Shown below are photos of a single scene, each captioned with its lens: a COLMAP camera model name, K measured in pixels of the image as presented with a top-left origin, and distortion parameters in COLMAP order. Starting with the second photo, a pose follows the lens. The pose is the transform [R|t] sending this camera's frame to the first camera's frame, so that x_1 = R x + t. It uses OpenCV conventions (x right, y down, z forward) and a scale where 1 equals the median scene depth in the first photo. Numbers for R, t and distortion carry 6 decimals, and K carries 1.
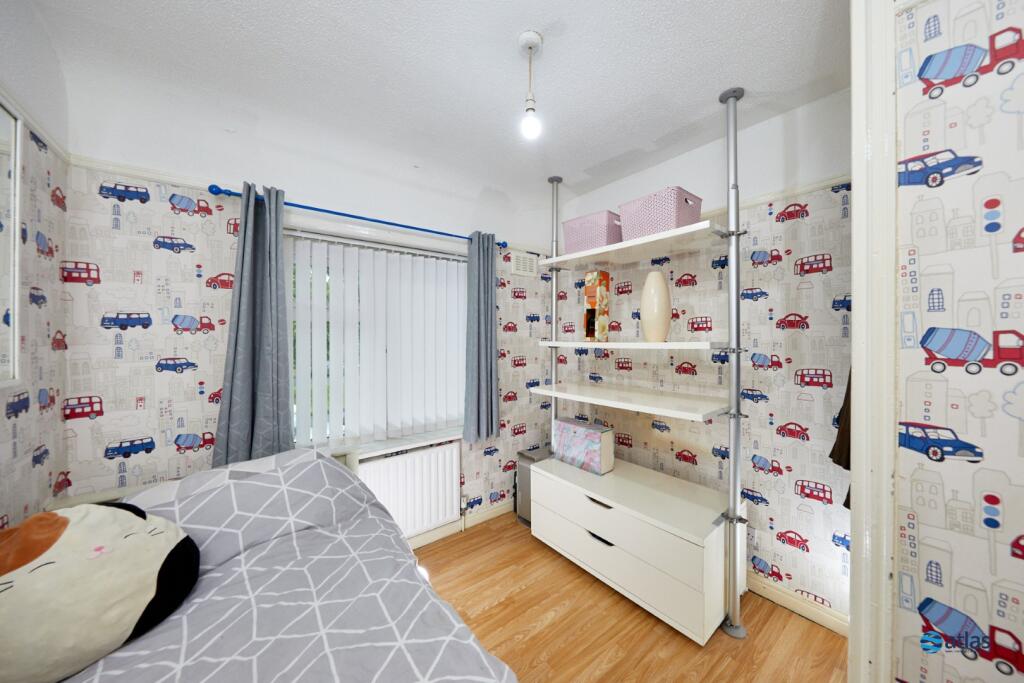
lens RADIAL K [[351.1, 0, 517.0], [0, 351.1, 335.6], [0, 0, 1]] dist [-0.001860, -0.000302]
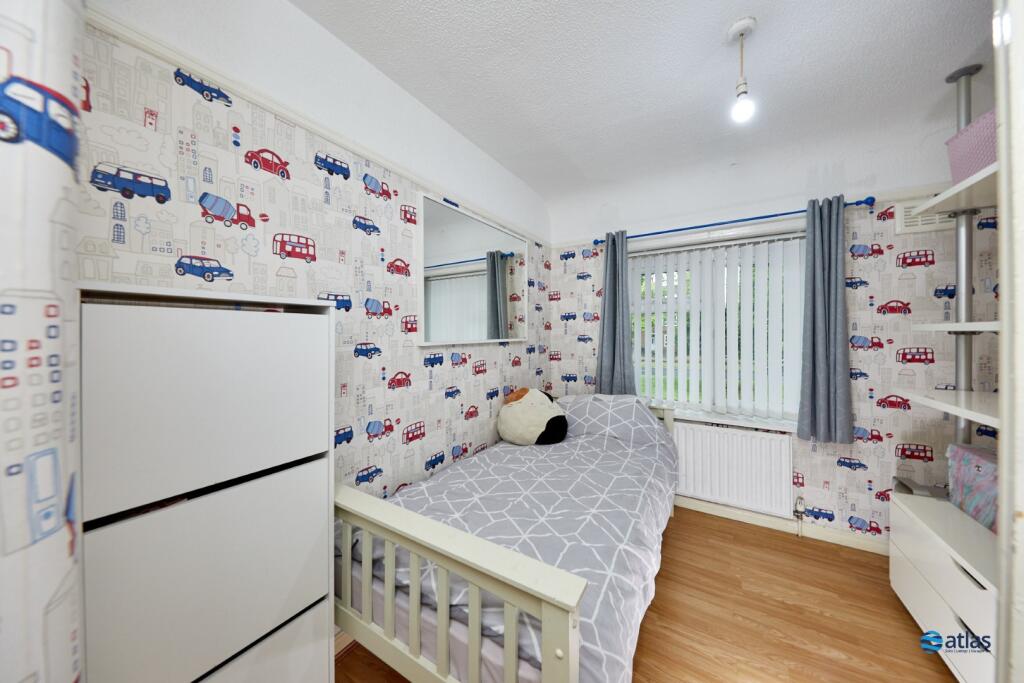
lens RADIAL K [[320.4, 0, 517.9], [0, 320.4, 335.3], [0, 0, 1]] dist [-0.001080, -0.000076]
pose [[0.350045, 0.006774, -0.936709, 0.523130], [-0.005380, 0.999972, 0.005221, 0.055521], [0.936718, 0.003212, 0.350071, 0.044138]]
